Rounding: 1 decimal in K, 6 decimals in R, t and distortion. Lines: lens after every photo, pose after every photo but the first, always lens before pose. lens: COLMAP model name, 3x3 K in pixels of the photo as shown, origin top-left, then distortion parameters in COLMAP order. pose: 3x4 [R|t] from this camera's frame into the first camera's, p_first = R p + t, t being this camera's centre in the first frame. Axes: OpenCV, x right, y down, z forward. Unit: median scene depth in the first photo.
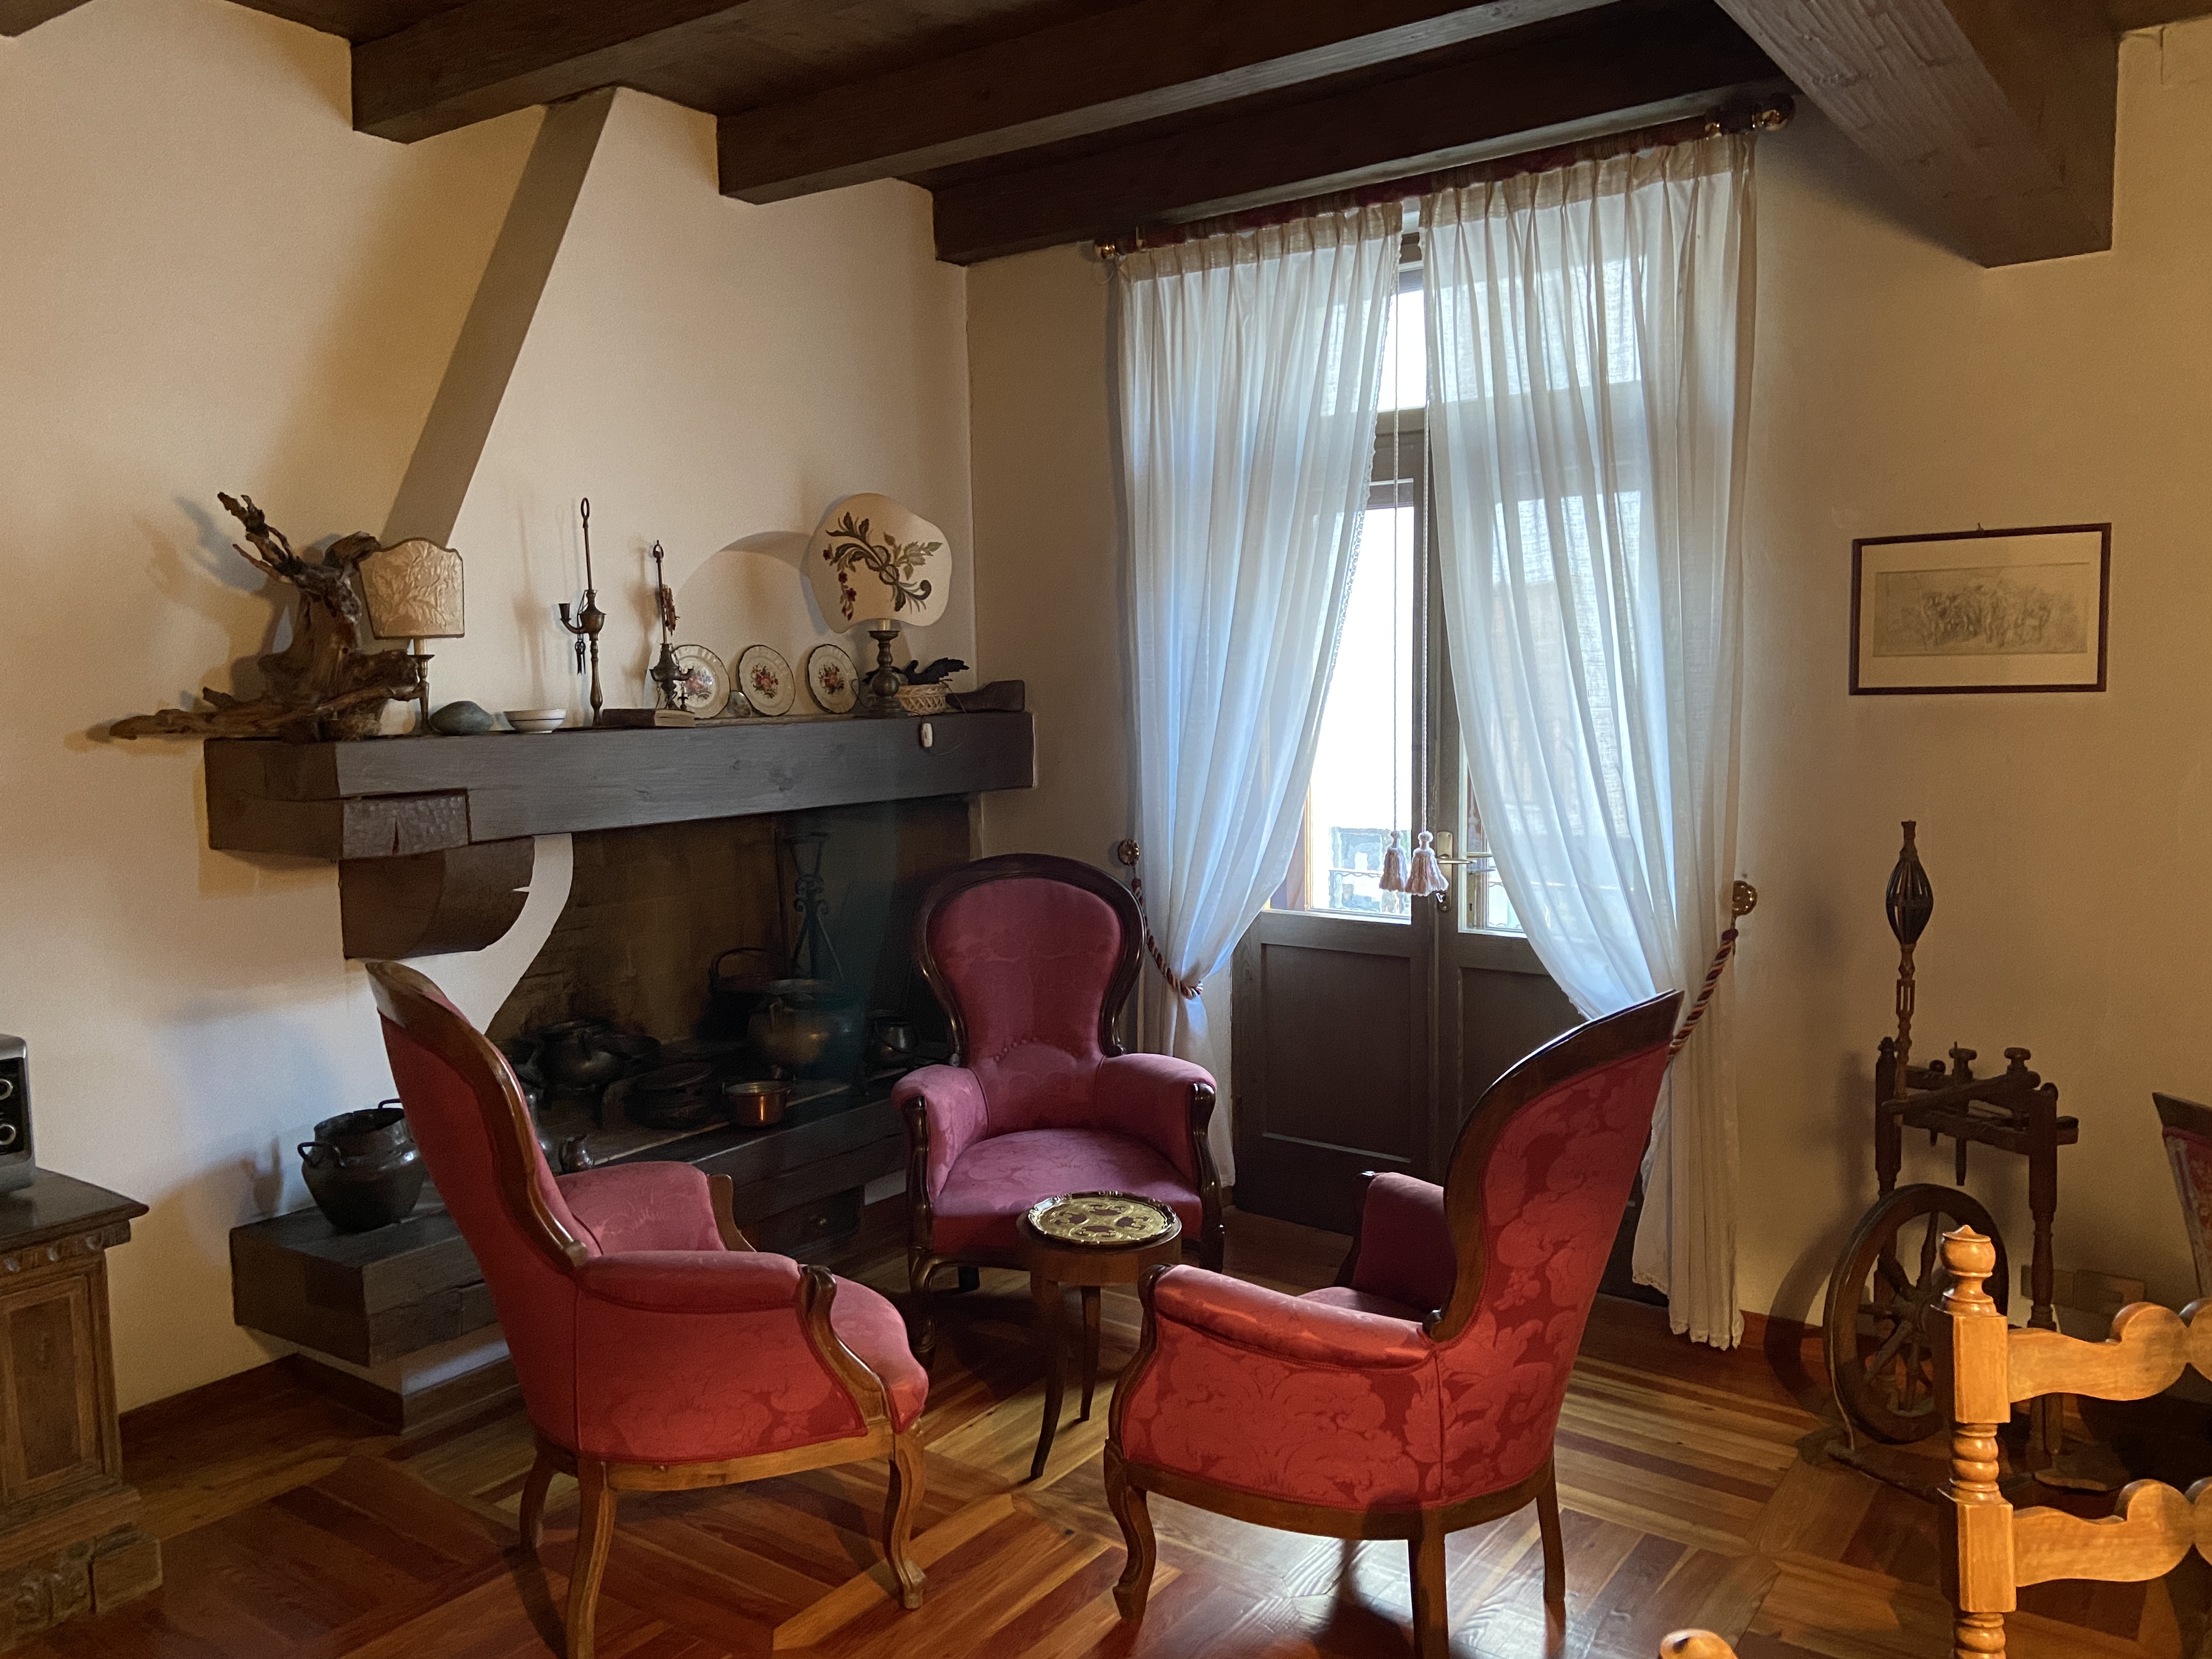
lens RADIAL K [[1644.3, 0, 1112.6], [0, 1644.3, 814.6], [0, 0, 1]] dist [0.107316, -0.150142]
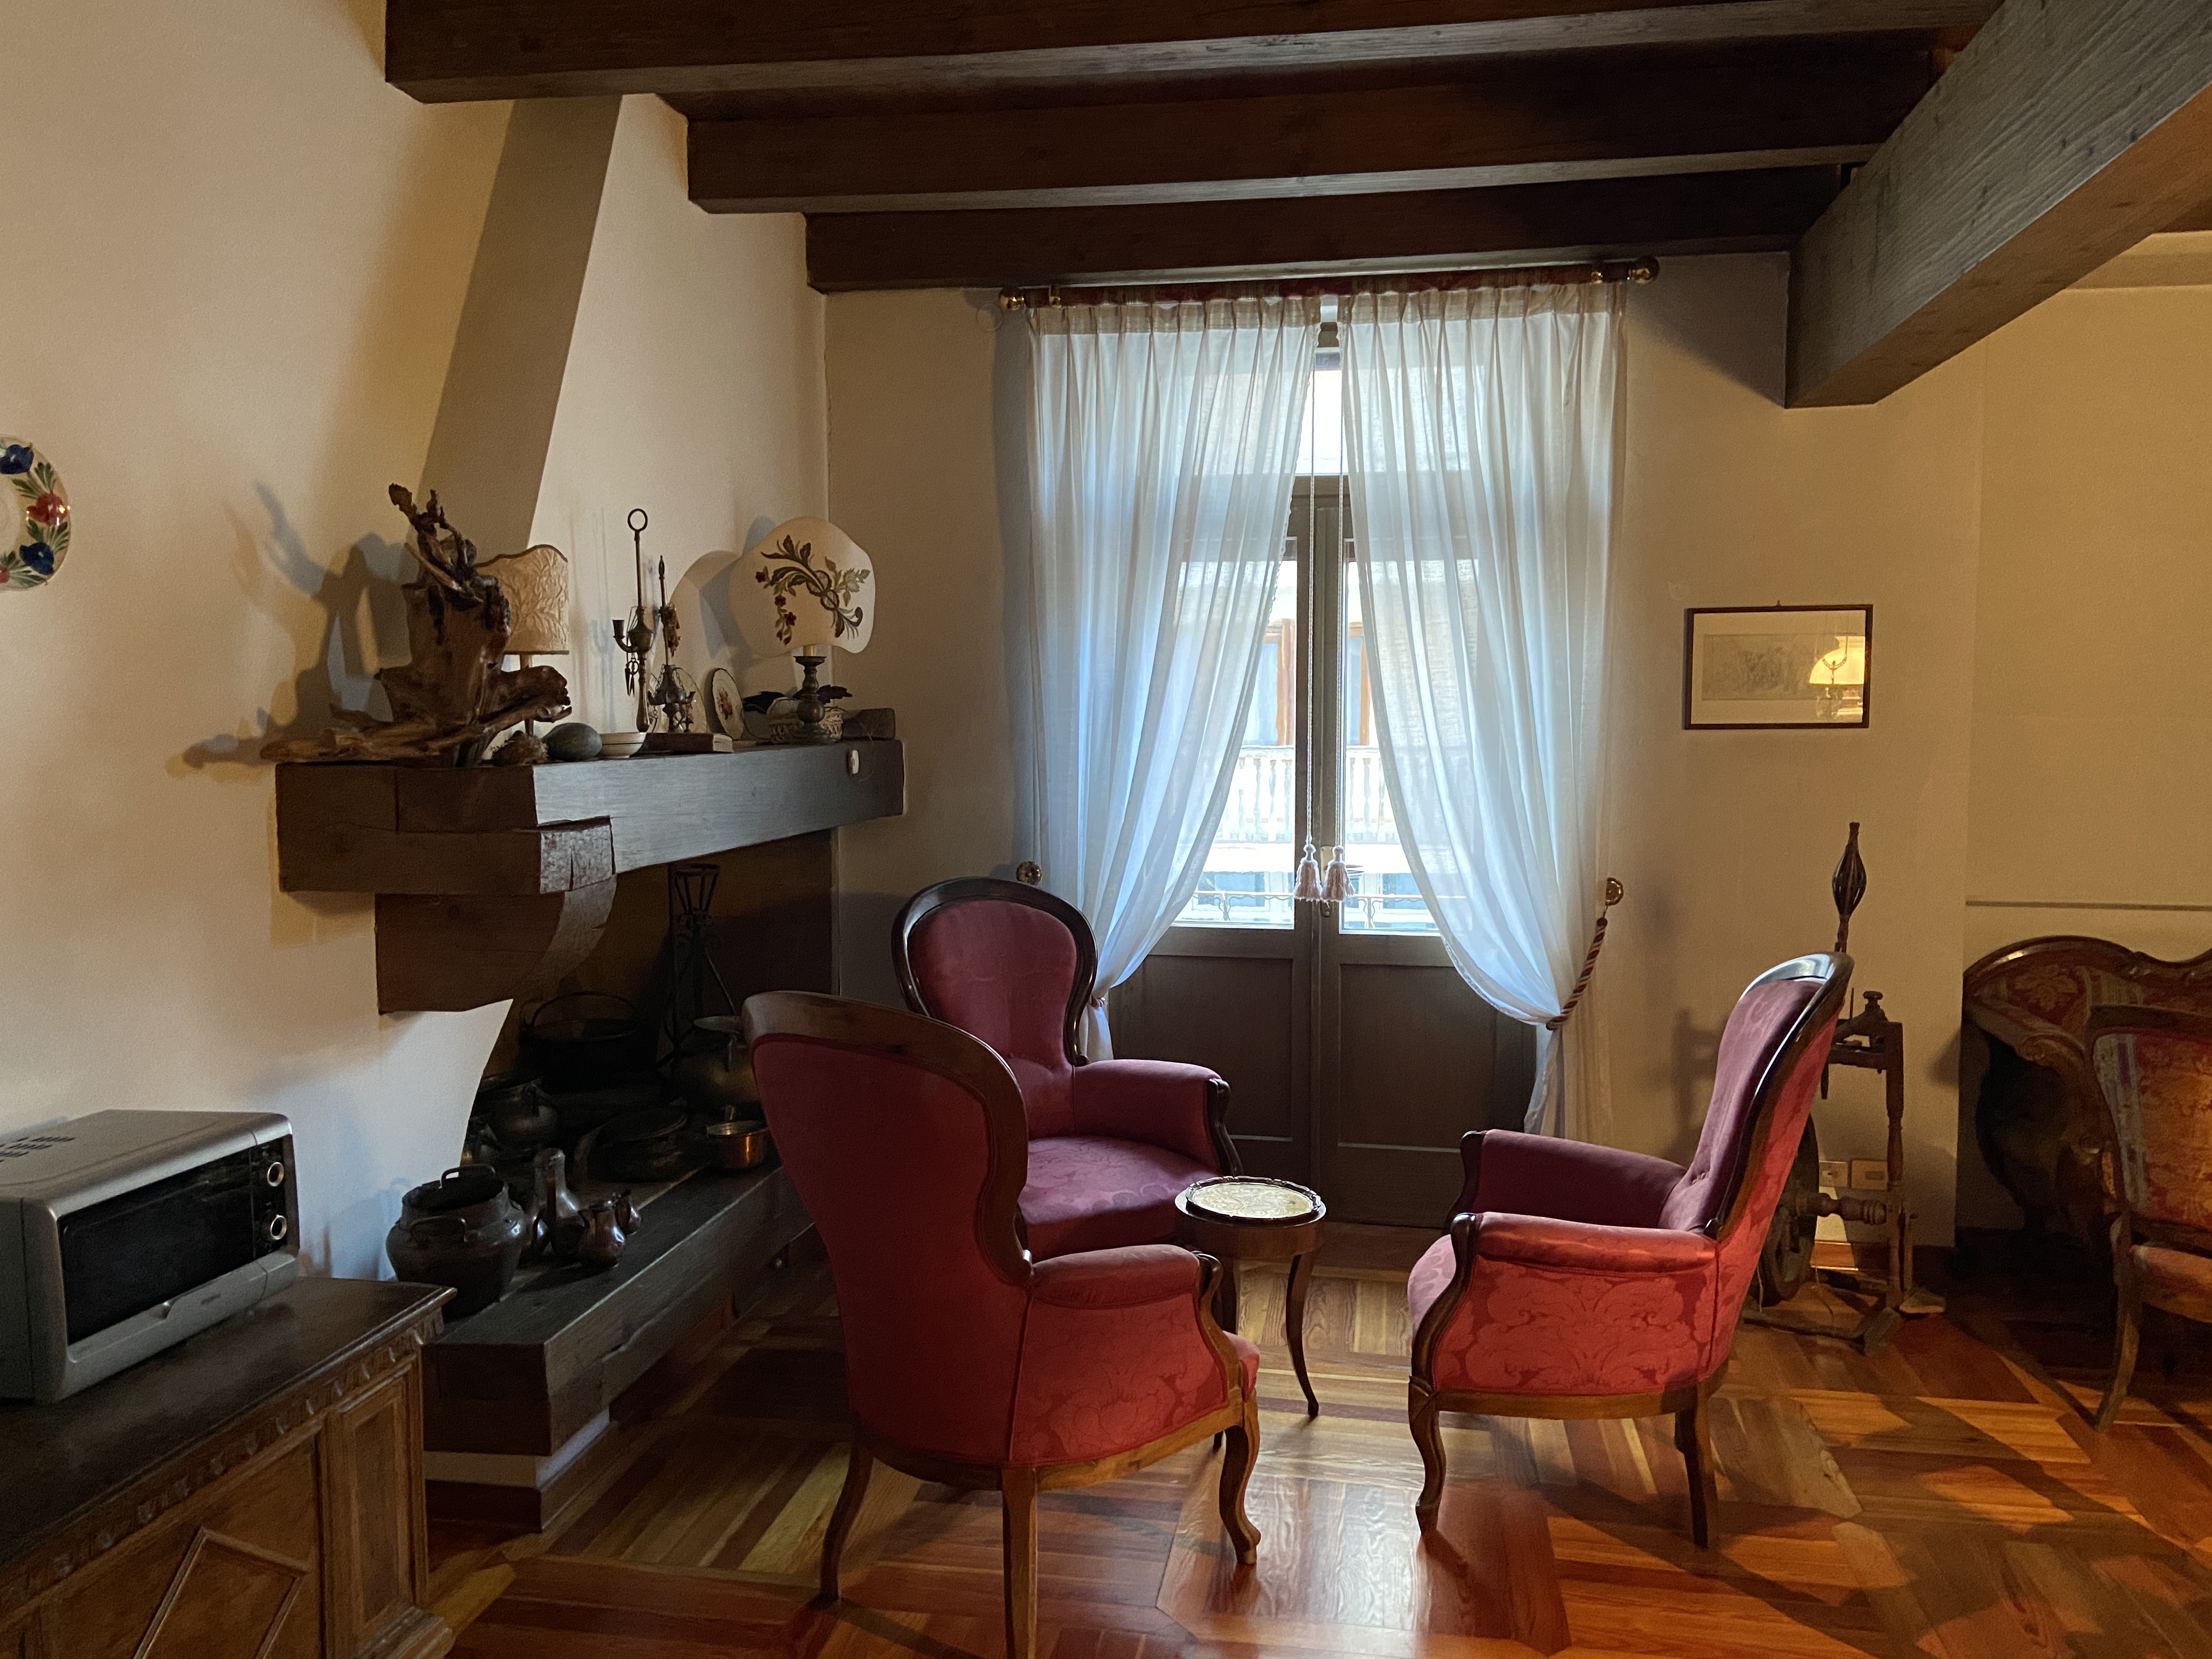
lens RADIAL K [[1644.3, 0, 1112.6], [0, 1644.3, 814.6], [0, 0, 1]] dist [0.107316, -0.150142]
pose [[0.902888, -0.013326, 0.429670, -0.467365], [0.022454, 0.999617, -0.016182, 0.003998], [-0.429289, 0.024258, 0.902841, 0.036698]]
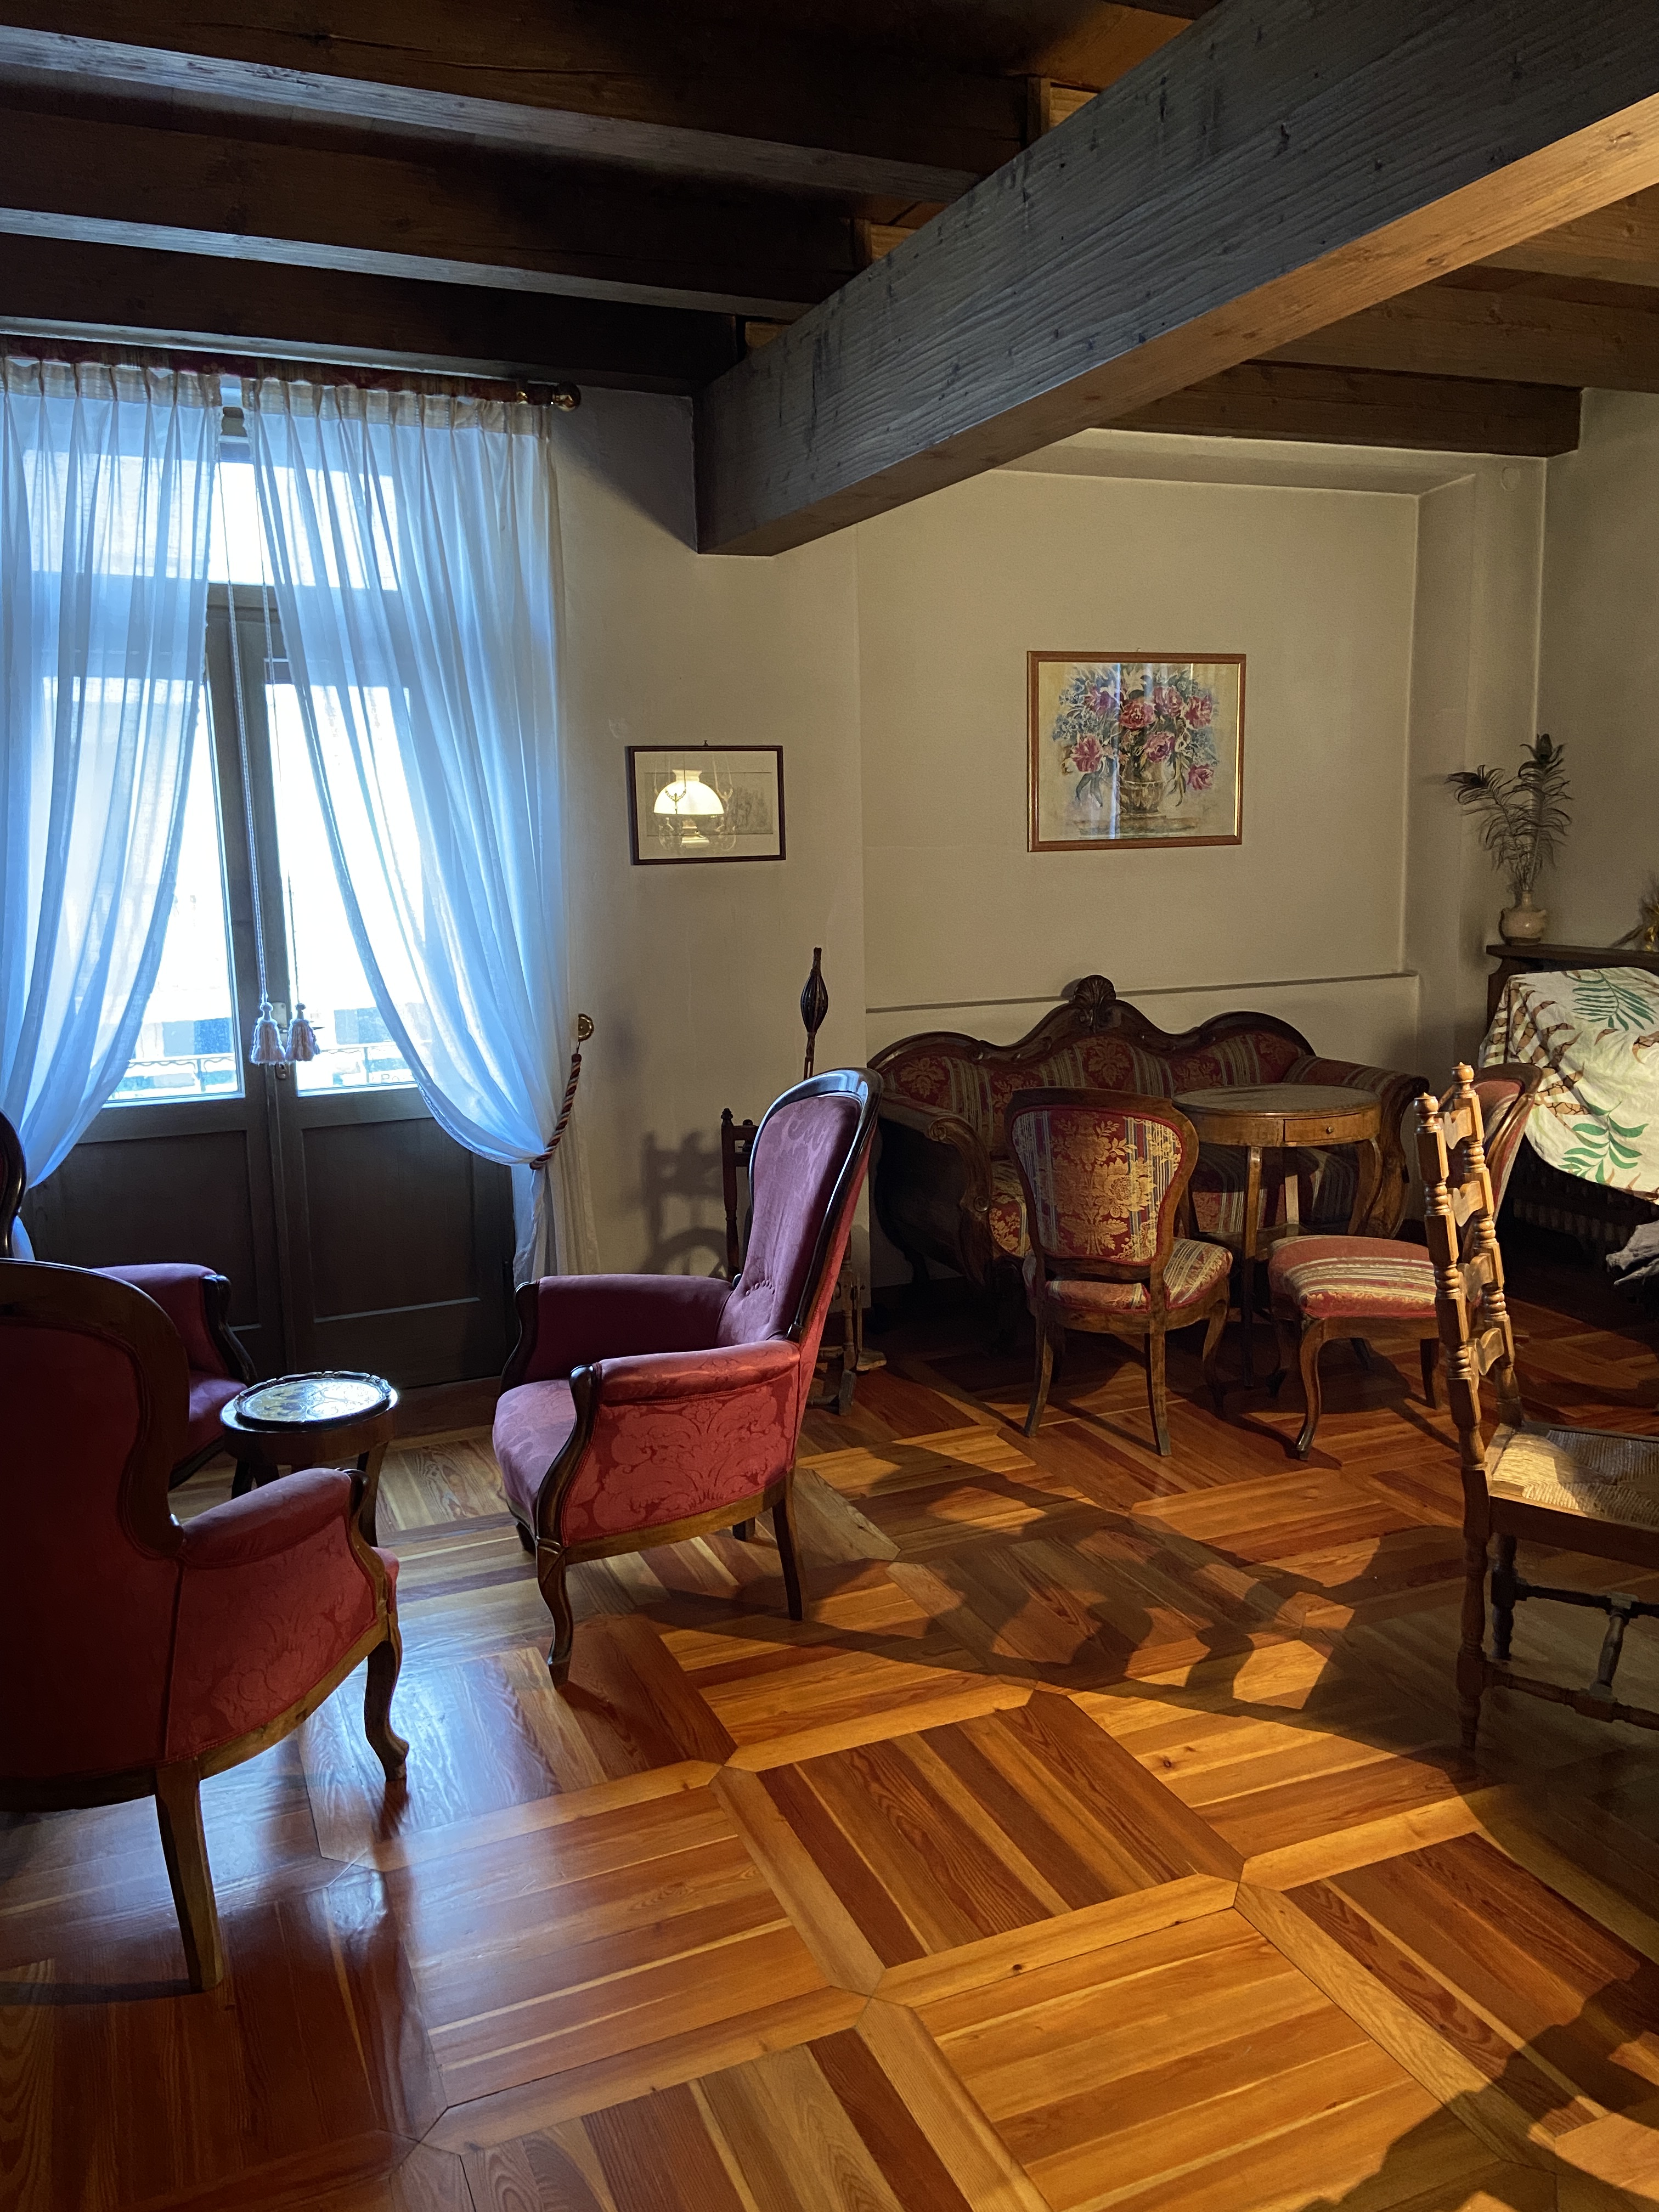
lens RADIAL K [[1644.3, 0, 843.3], [0, 1644.3, 1076.7], [0, 0, 1]] dist [0.107316, -0.150142]
pose [[0.512787, -0.124459, 0.849447, -0.561770], [0.082726, 0.991995, 0.095405, -0.015089], [-0.854521, 0.021349, 0.518978, 0.168536]]
